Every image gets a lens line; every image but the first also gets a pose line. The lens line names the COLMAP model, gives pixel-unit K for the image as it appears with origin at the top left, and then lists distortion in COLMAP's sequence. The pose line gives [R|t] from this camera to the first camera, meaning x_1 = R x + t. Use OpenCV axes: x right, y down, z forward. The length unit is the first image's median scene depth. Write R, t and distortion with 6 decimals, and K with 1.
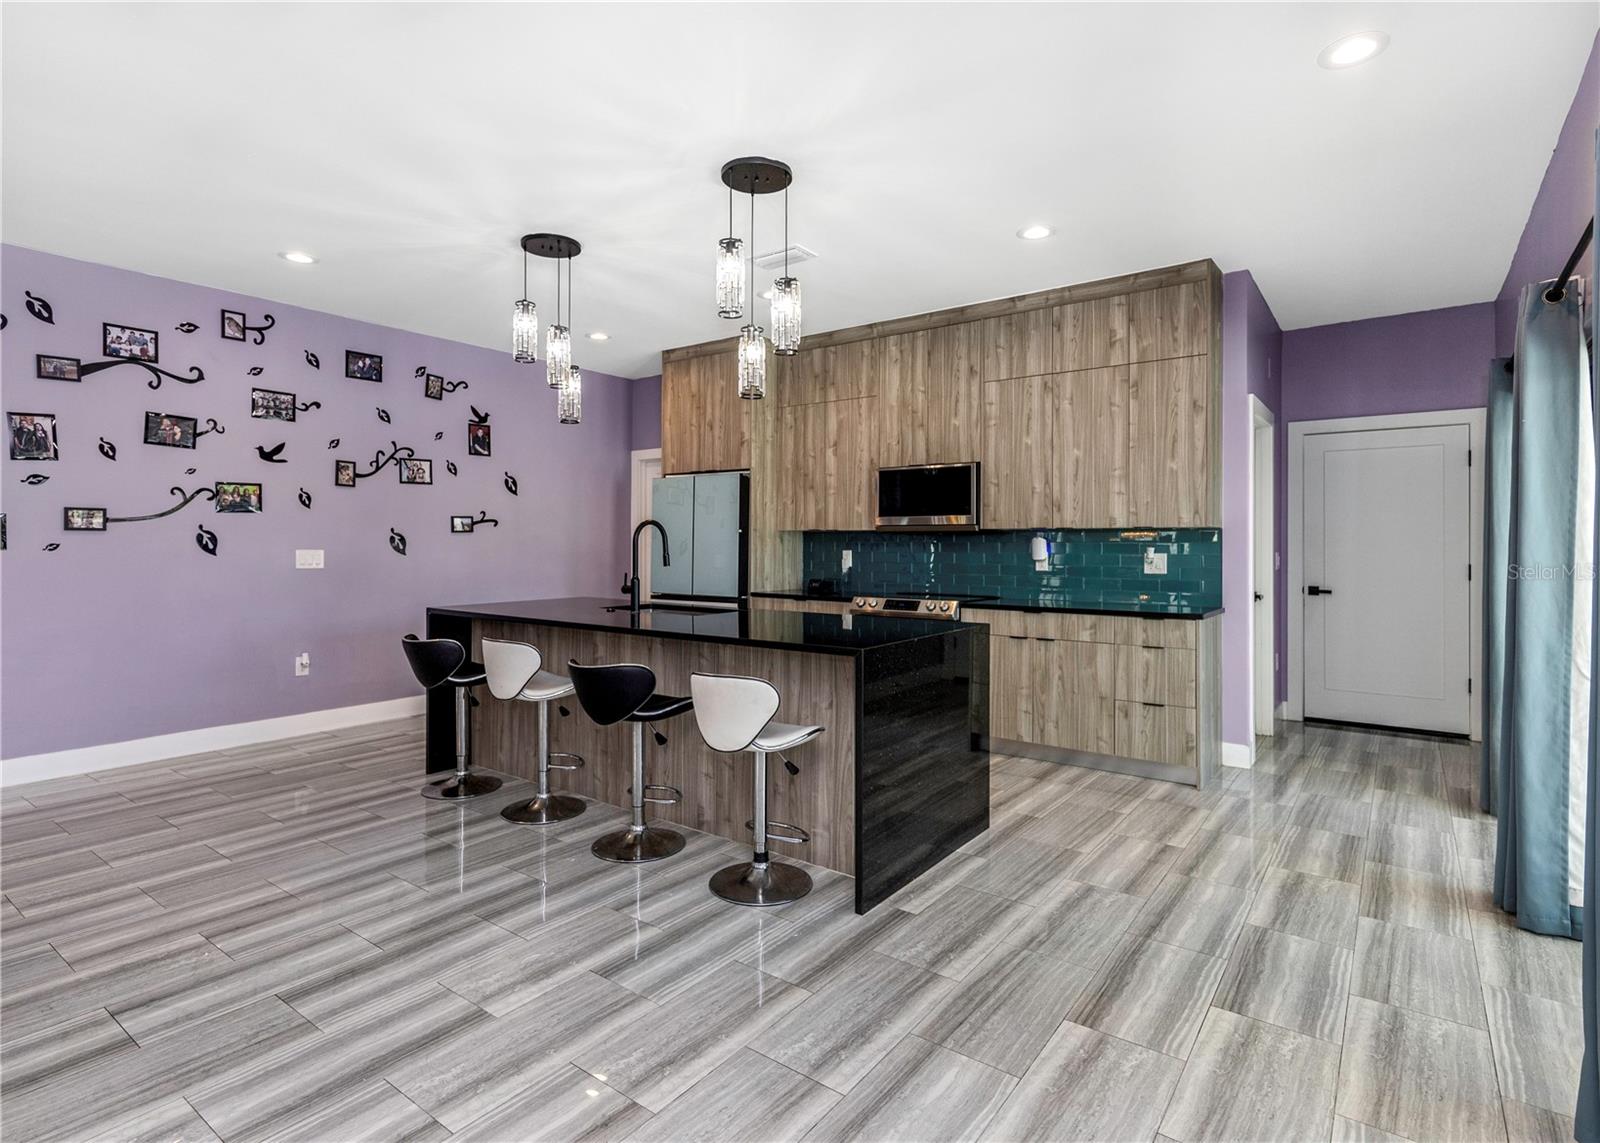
lens RADIAL K [[804.2, 0, 800.7], [0, 804.2, 564.3], [0, 0, 1]] dist [0.022304, -0.000780]
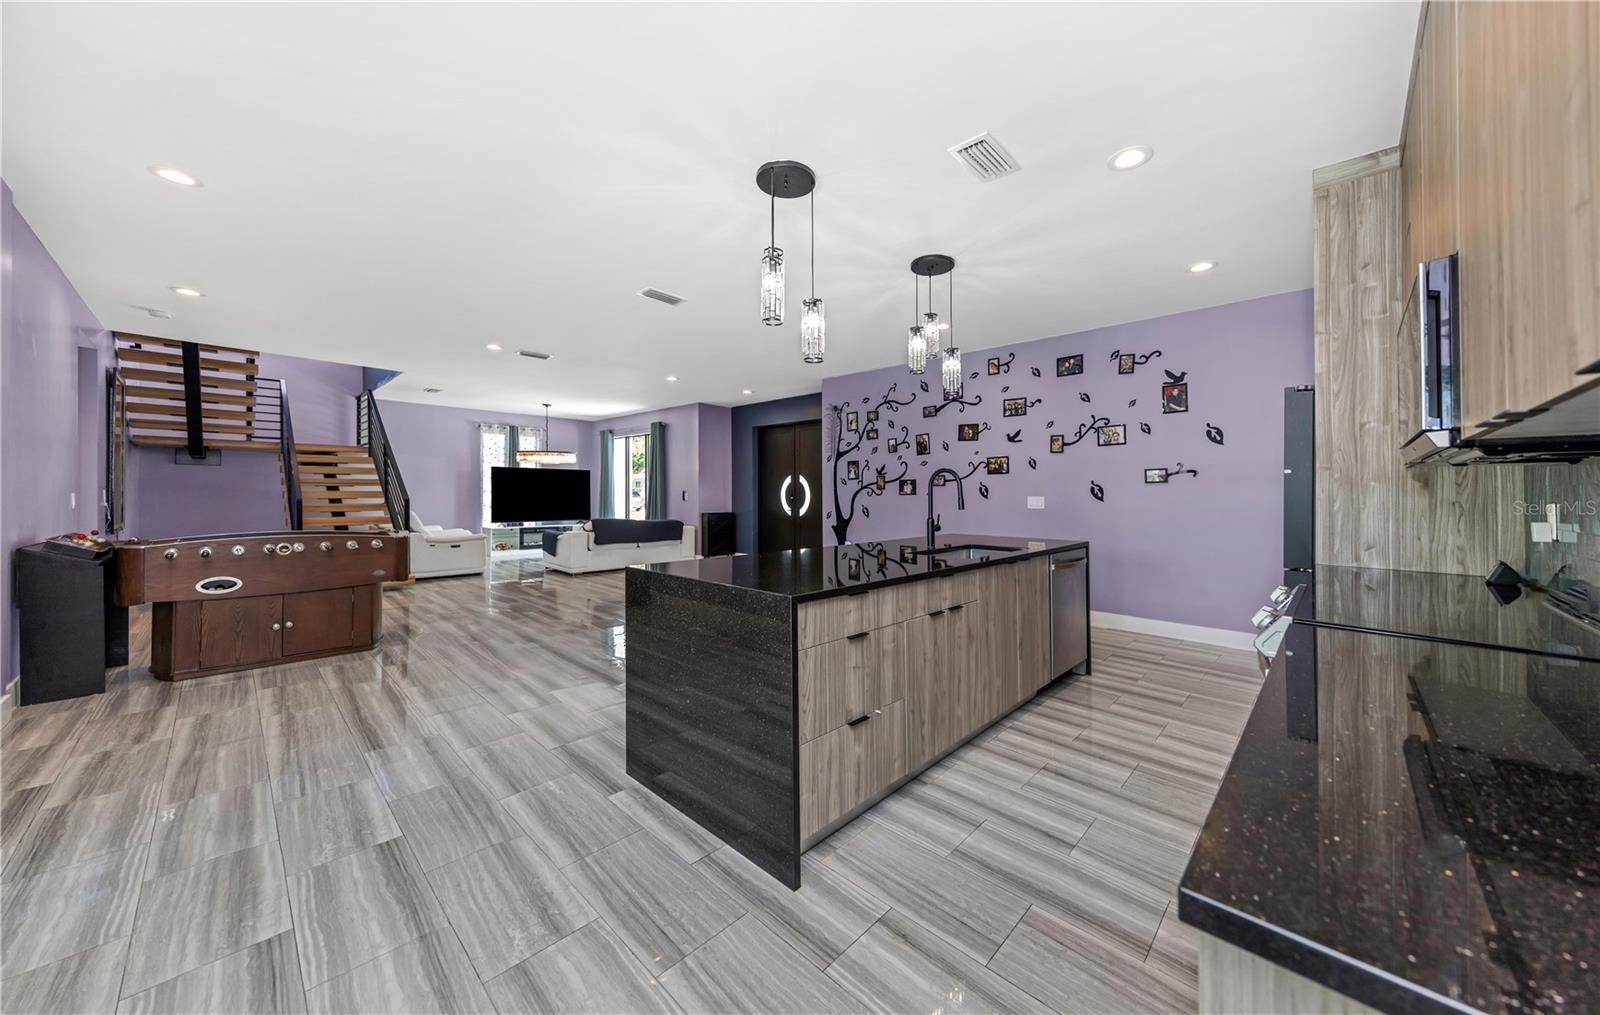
lens RADIAL K [[549.9, 0, 831.7], [0, 549.9, 506.2], [0, 0, 1]] dist [0.009381, -0.000166]
pose [[-0.096394, 0.020888, -0.995124, 0.499156], [-0.032601, 0.999177, 0.024131, -0.012804], [0.994809, 0.034769, -0.095634, 0.763875]]
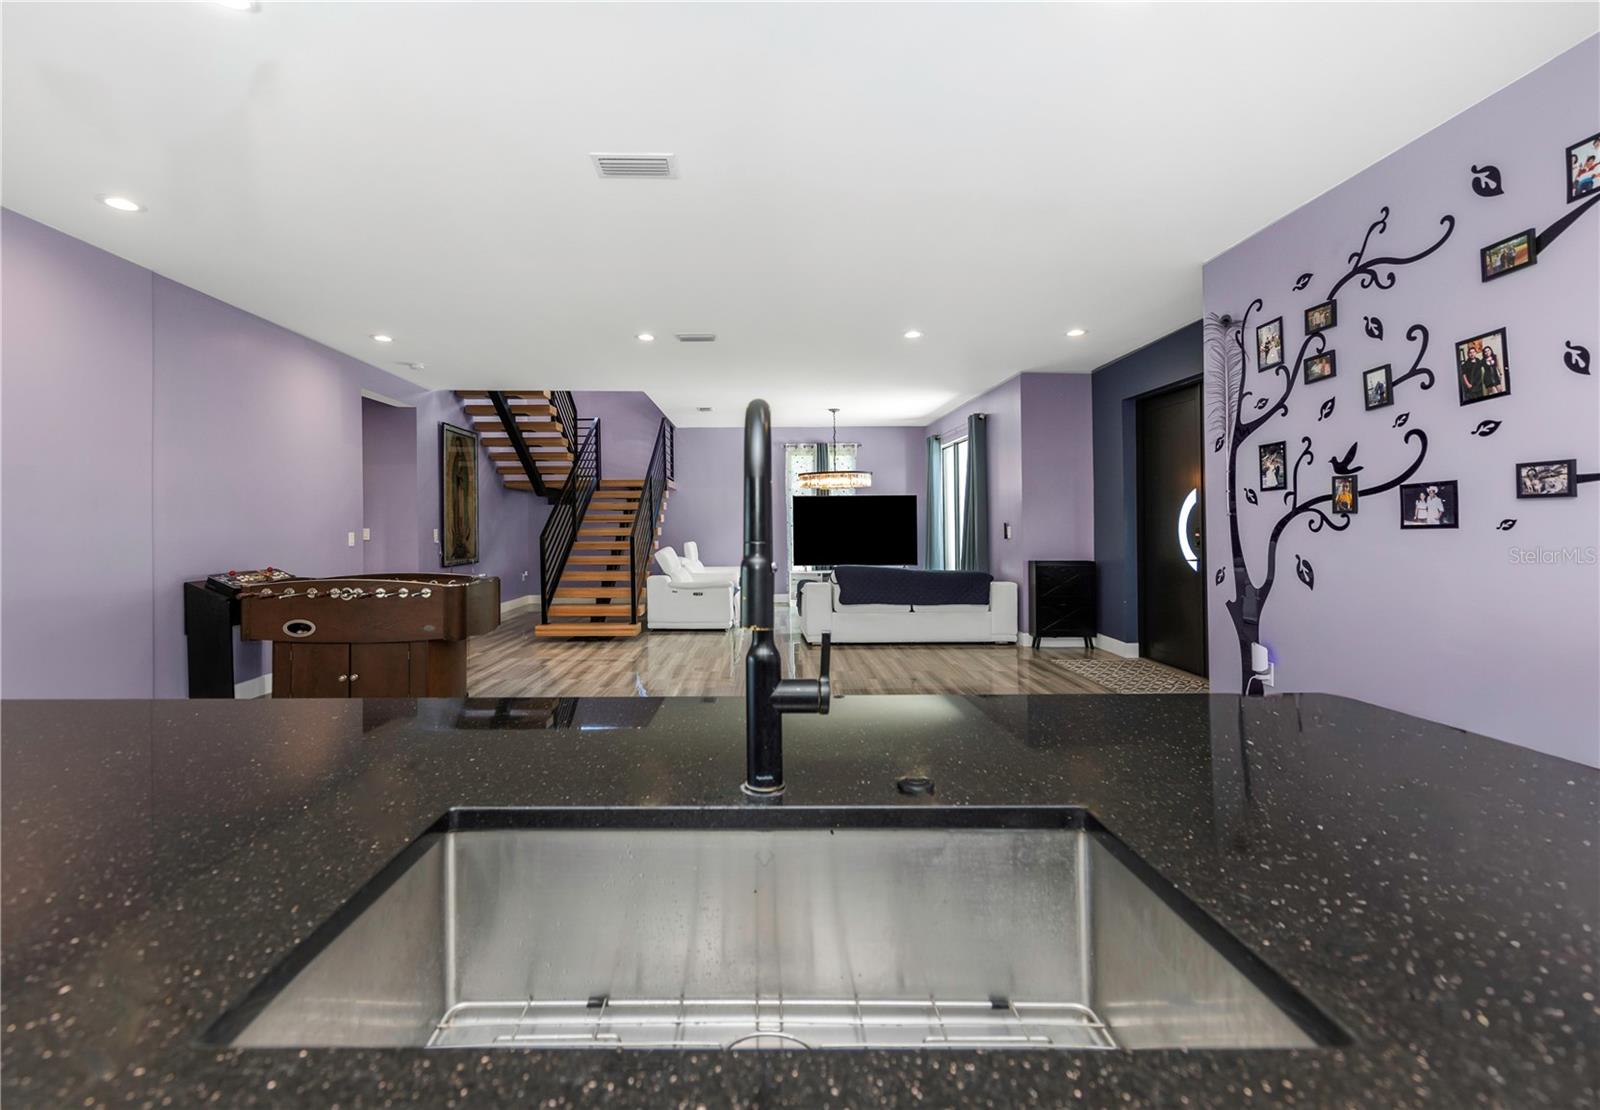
lens RADIAL K [[709.2, 0, 755.1], [0, 709.2, 536.5], [0, 0, 1]] dist [0.007843, -0.001190]
pose [[-0.808560, 0.011148, -0.588307, -0.056177], [-0.012077, 0.999296, 0.035533, -0.021027], [0.588289, 0.035835, -0.807856, 0.960470]]
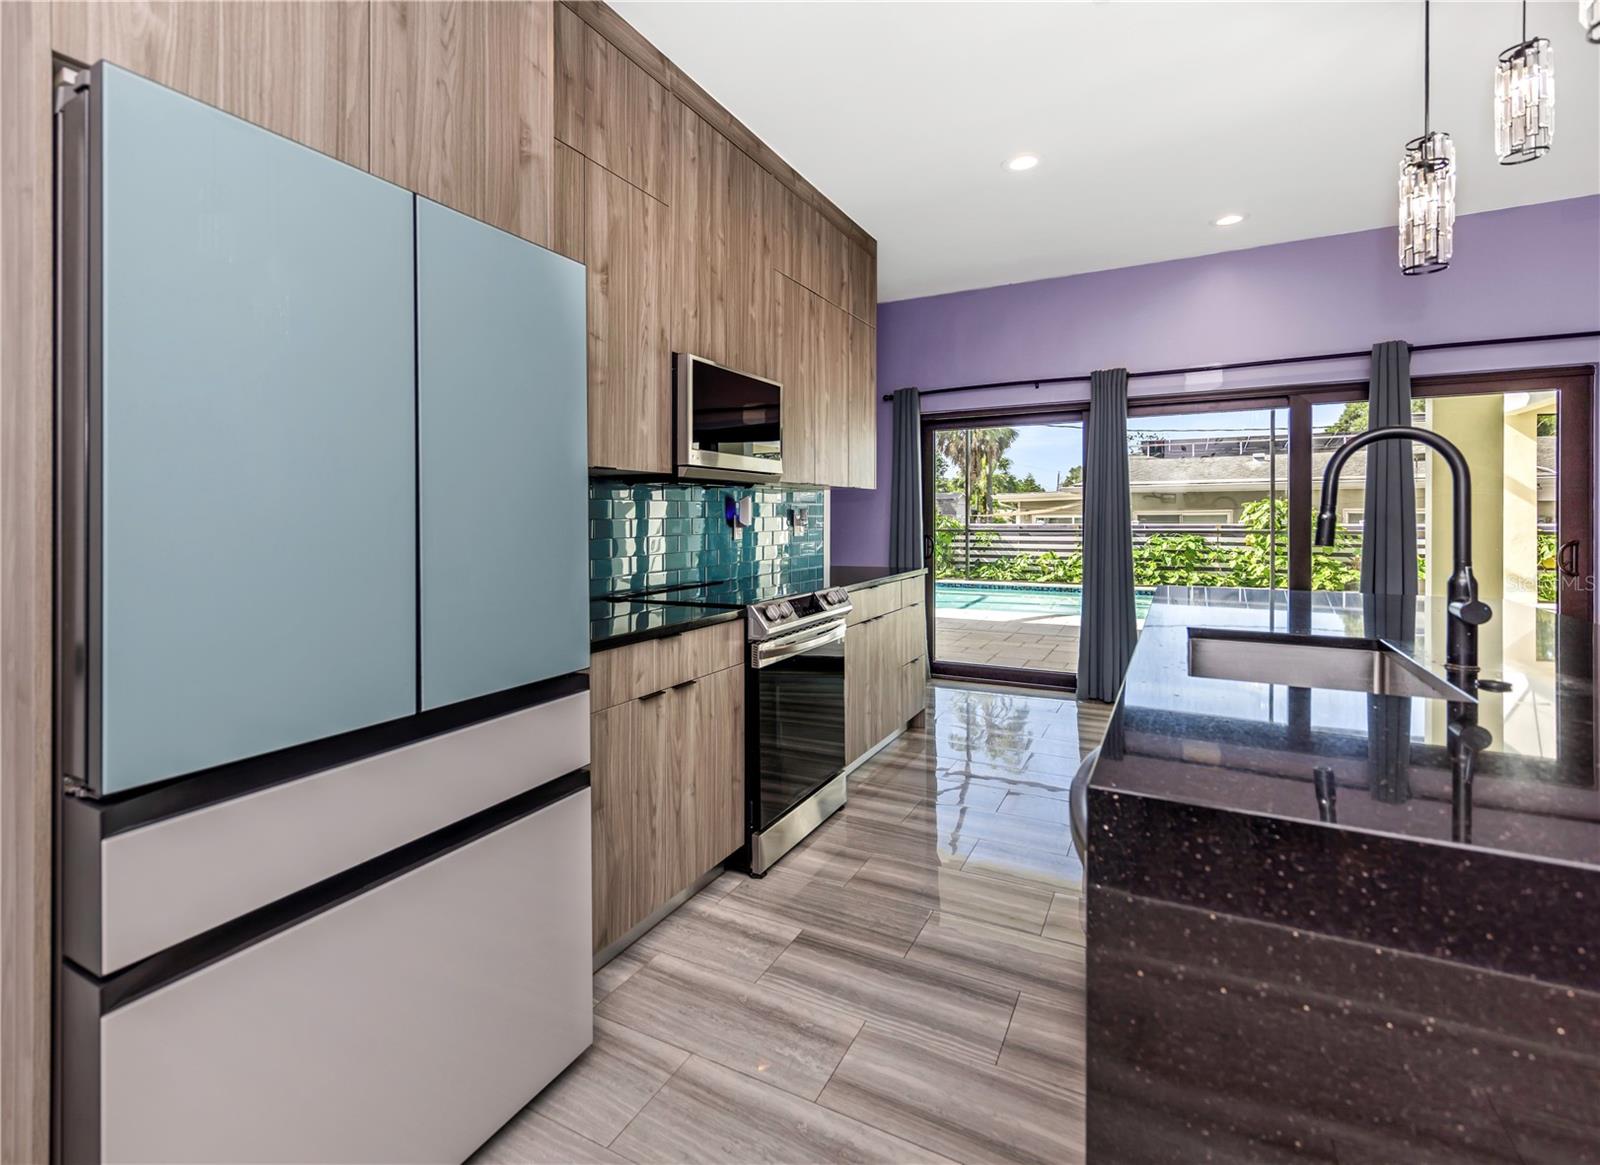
lens RADIAL K [[774.9, 0, 693.9], [0, 774.9, 522.2], [0, 0, 1]] dist [-0.000743, -0.000109]
pose [[-0.078454, -0.010612, 0.996861, -0.432546], [0.031220, 0.999427, 0.013096, -0.019794], [-0.996429, 0.032149, -0.078078, 1.132410]]
